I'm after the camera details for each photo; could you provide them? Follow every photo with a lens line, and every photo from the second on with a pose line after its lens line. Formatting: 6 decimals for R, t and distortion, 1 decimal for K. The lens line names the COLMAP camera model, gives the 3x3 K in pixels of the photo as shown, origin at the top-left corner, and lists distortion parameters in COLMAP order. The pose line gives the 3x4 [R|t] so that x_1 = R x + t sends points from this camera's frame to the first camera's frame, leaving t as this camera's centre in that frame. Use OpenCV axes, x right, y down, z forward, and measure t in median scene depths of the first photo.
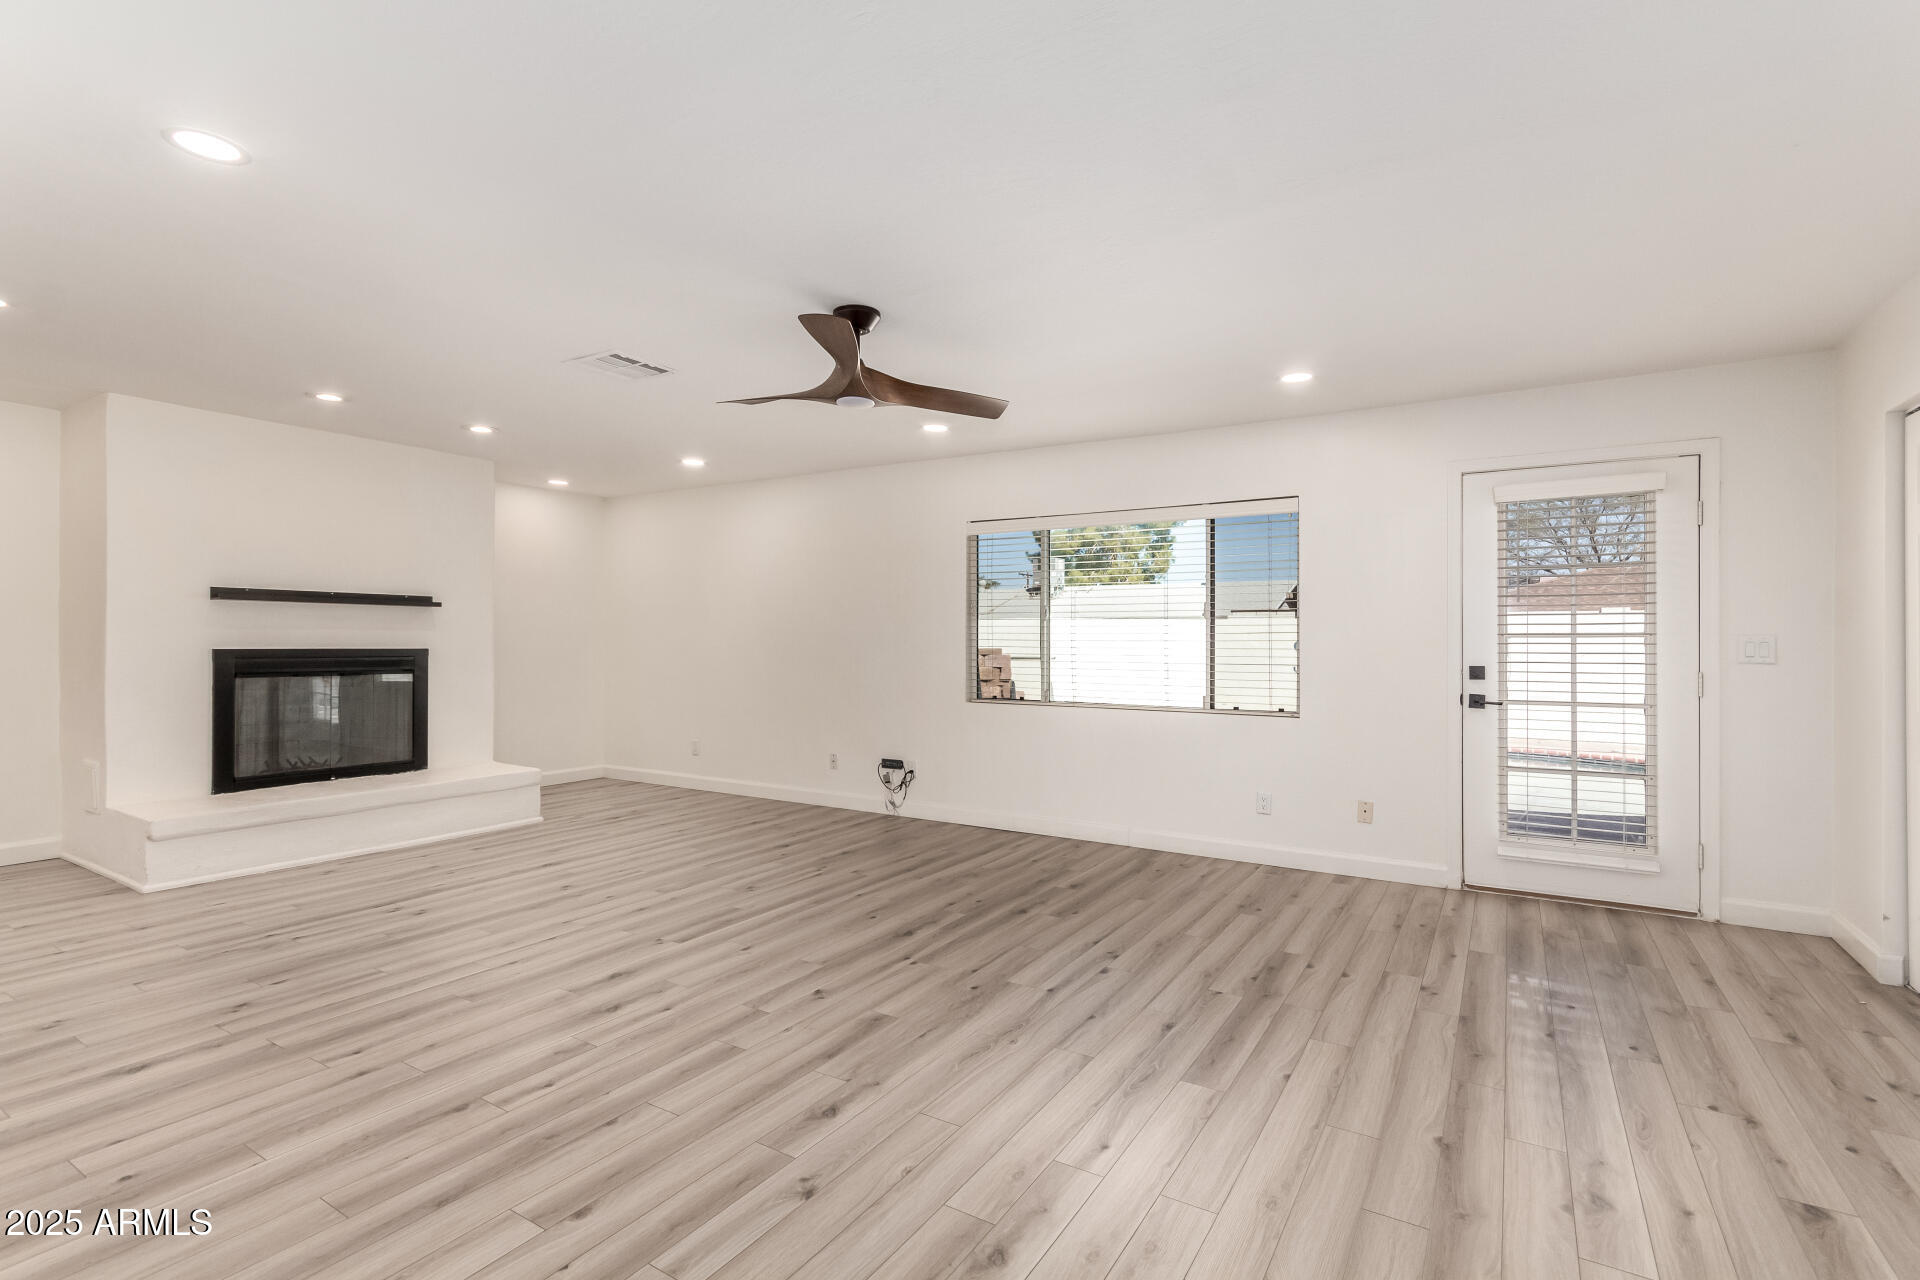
lens RADIAL K [[915.9, 0, 960.7], [0, 915.9, 627.6], [0, 0, 1]] dist [0.003368, 0.001238]
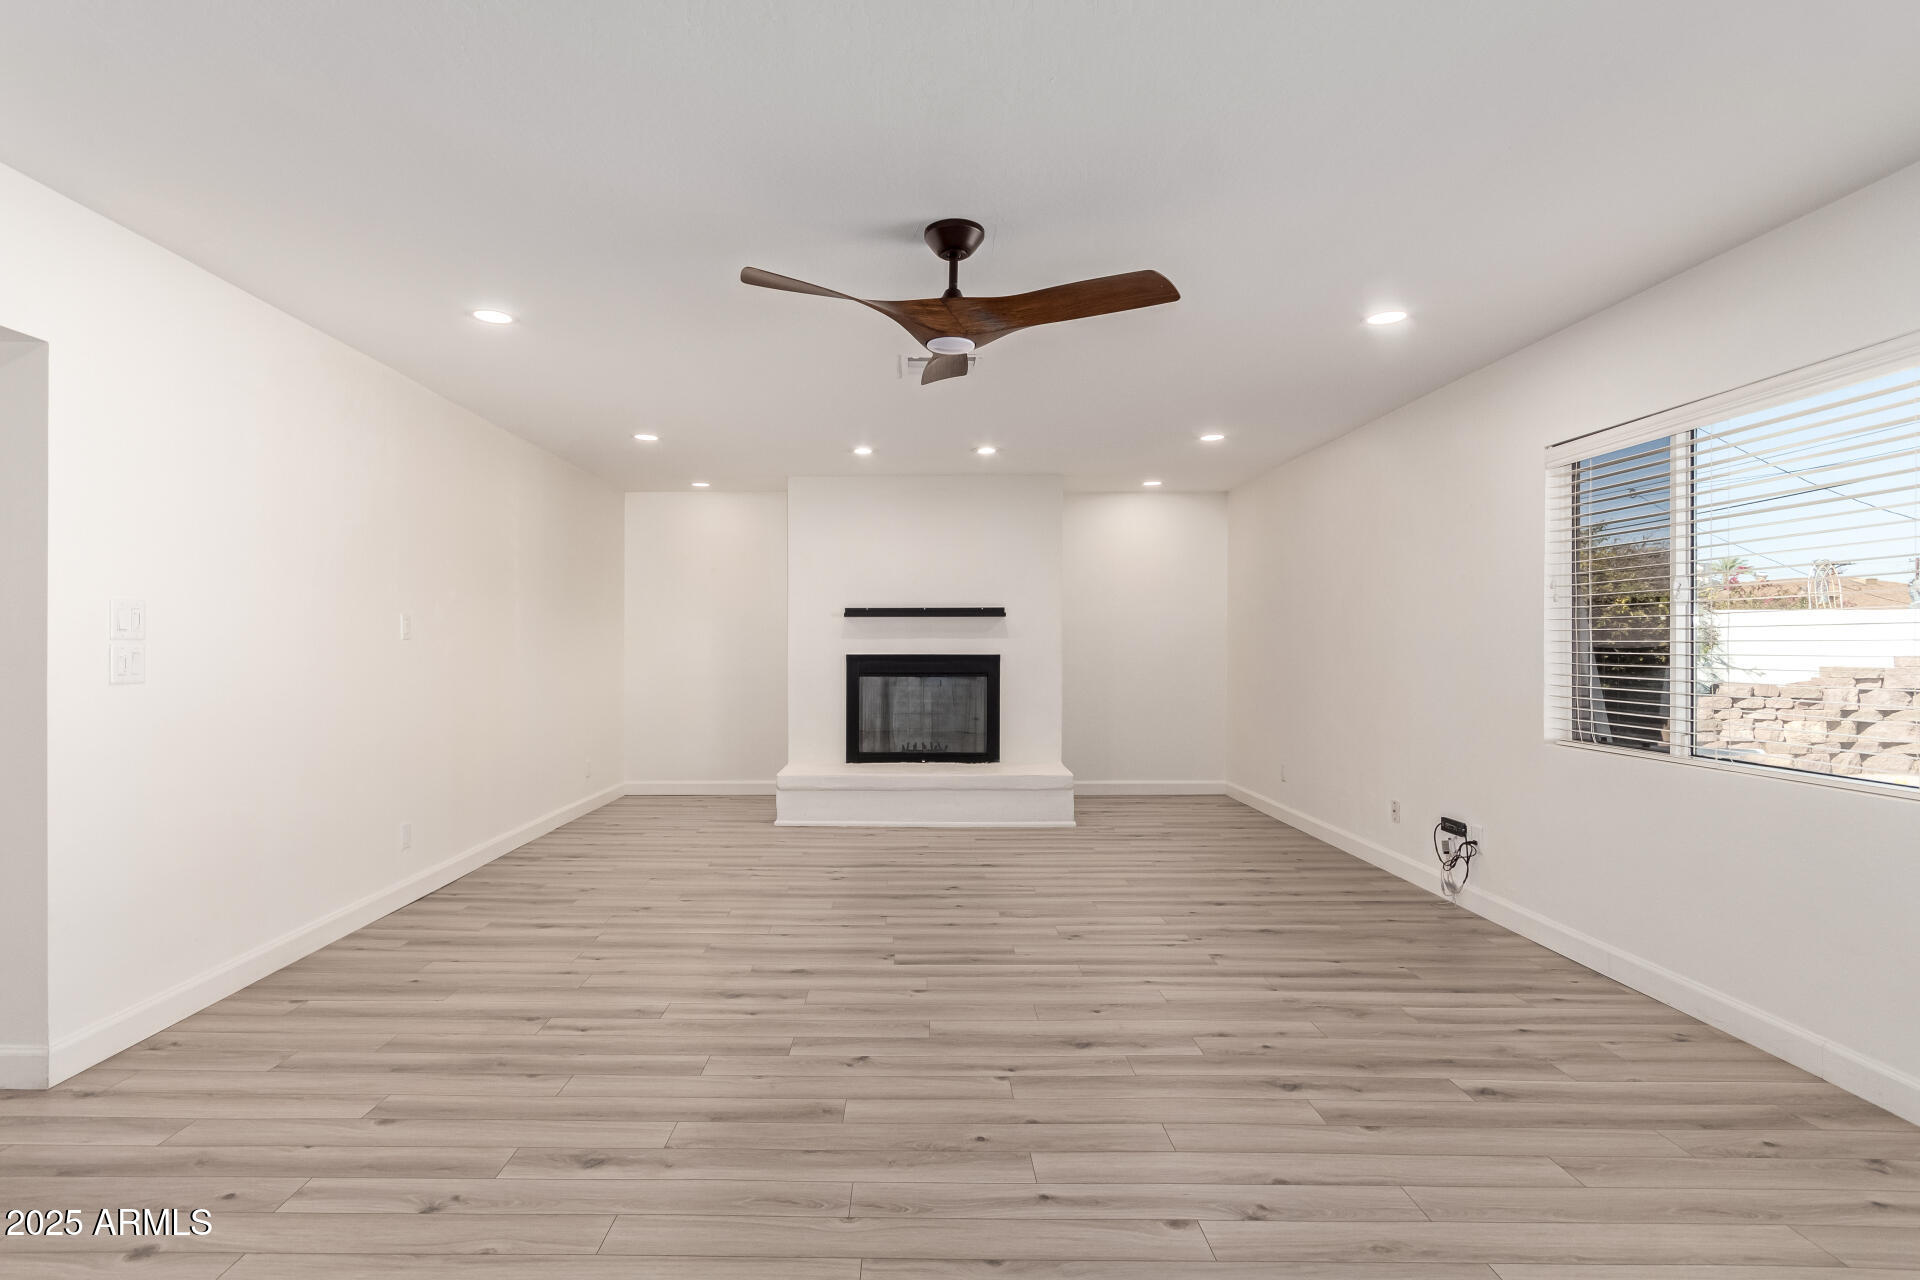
lens RADIAL K [[915.9, 0, 910.1], [0, 915.9, 674.0], [0, 0, 1]] dist [0.003368, 0.001238]
pose [[0.503417, 0.021190, -0.863784, 0.481798], [0.019071, 0.999183, 0.035627, 0.004997], [0.863833, -0.034409, 0.502601, 0.492880]]
